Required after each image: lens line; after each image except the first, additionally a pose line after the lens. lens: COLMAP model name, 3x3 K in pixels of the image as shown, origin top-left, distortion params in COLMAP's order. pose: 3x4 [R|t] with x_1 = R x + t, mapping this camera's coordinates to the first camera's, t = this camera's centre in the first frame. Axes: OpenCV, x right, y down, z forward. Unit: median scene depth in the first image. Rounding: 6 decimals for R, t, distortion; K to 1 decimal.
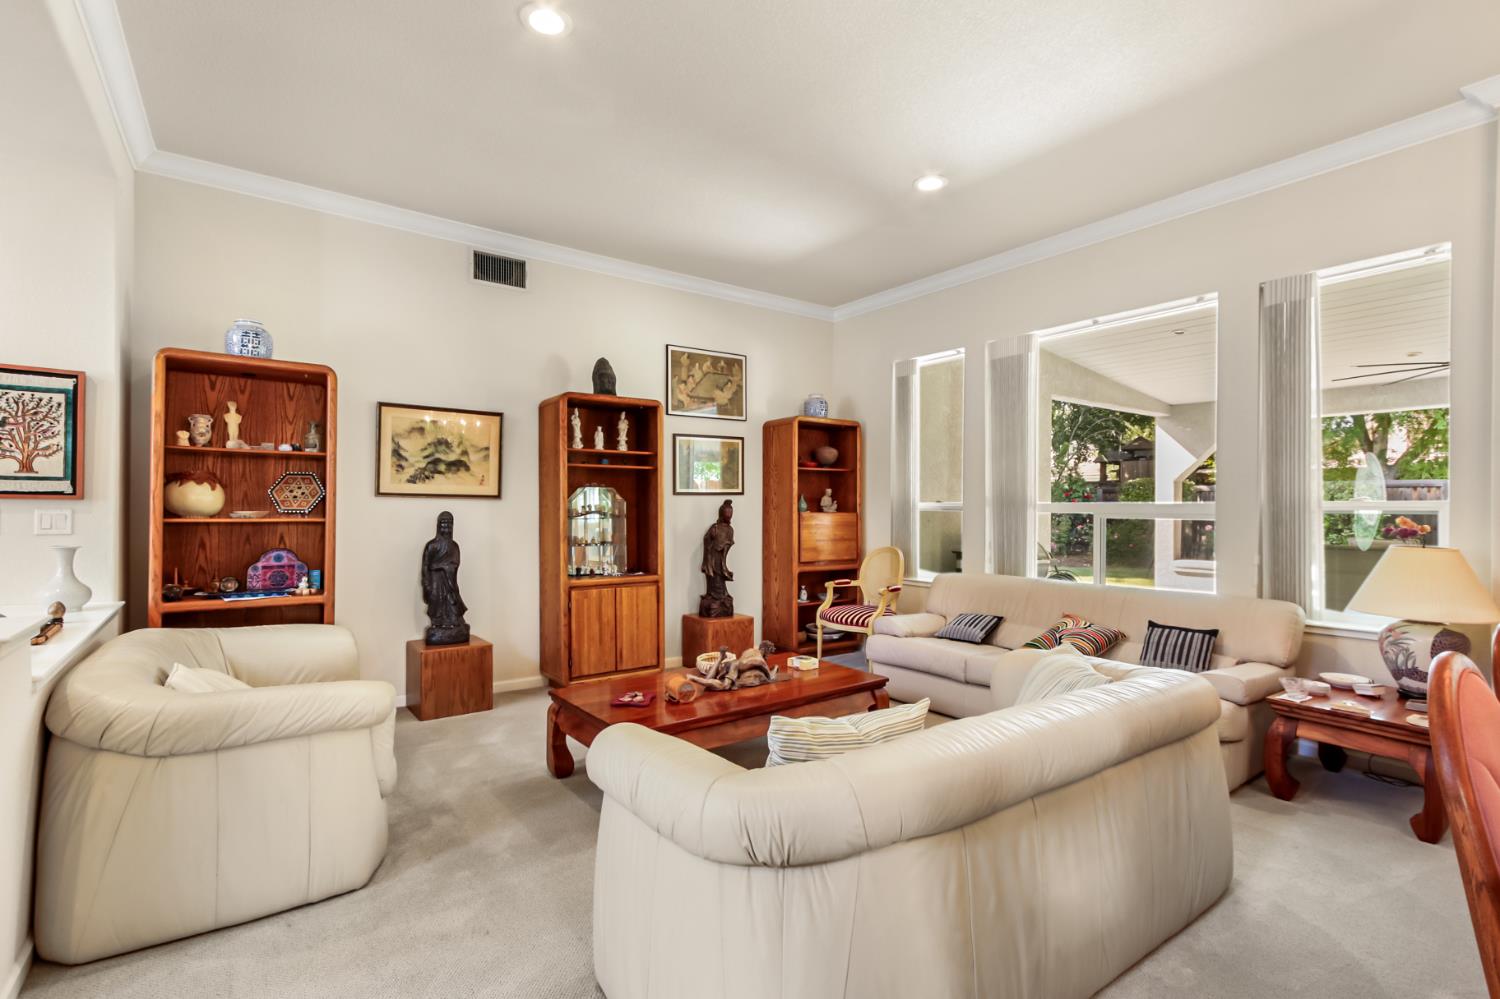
lens RADIAL K [[706.3, 0, 750.5], [0, 706.3, 503.7], [0, 0, 1]] dist [-0.000216, 0.002714]
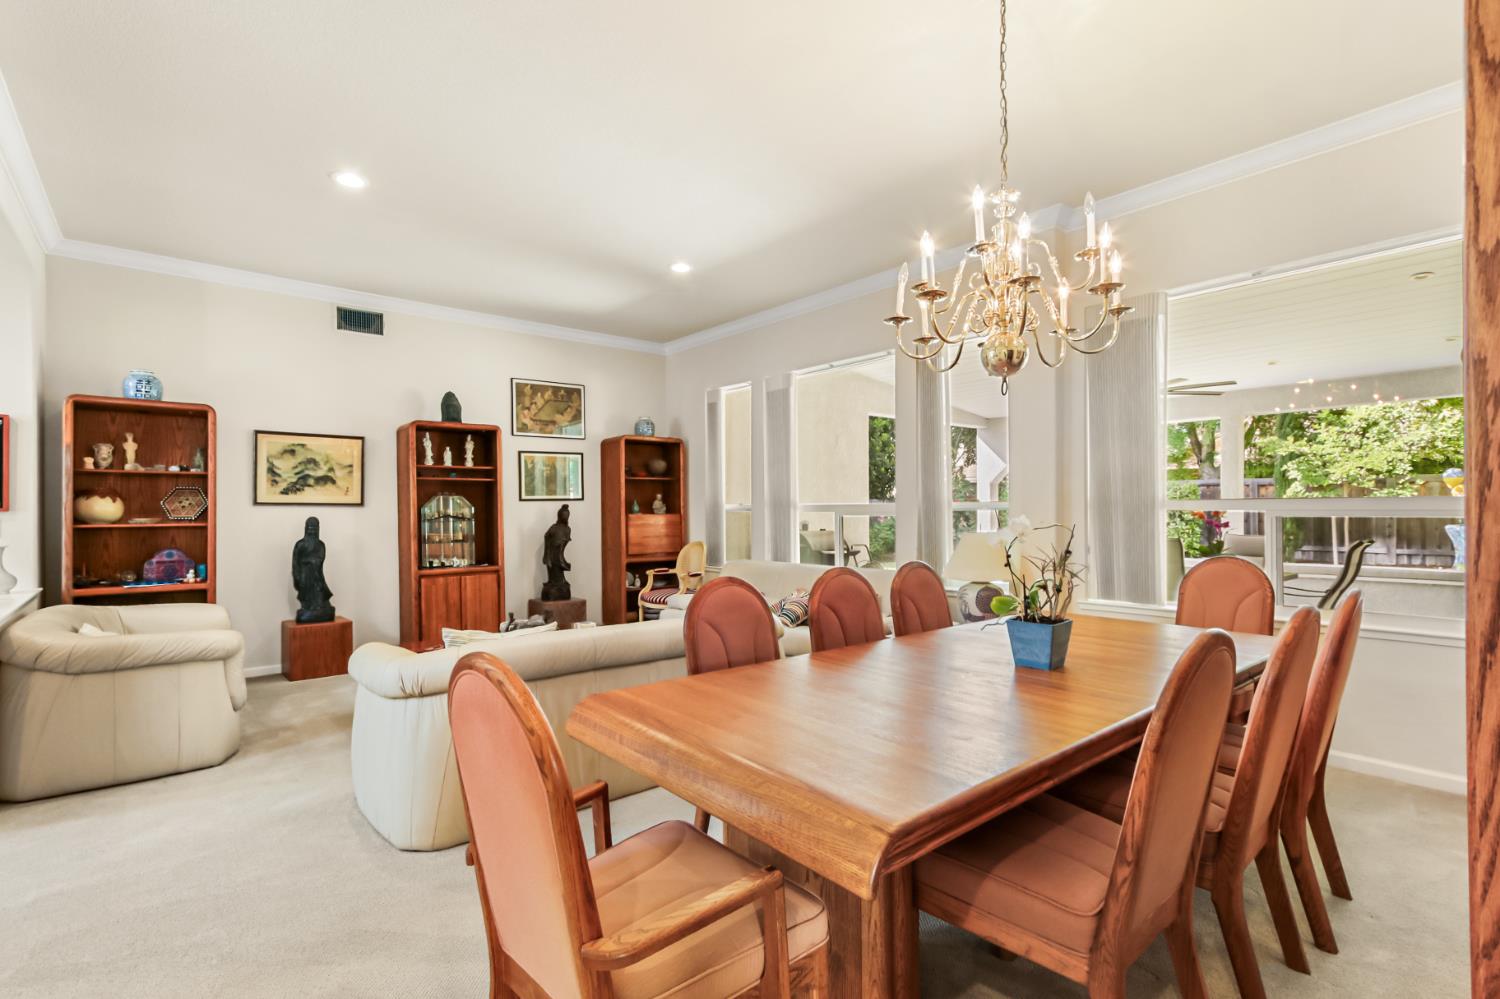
lens RADIAL K [[706.3, 0, 750.0], [0, 706.3, 505.2], [0, 0, 1]] dist [-0.000216, 0.002714]
pose [[0.997179, -0.011239, 0.074212, 0.249255], [0.011313, 0.999936, -0.000566, -0.000294], [-0.074201, 0.001404, 0.997242, -0.309224]]
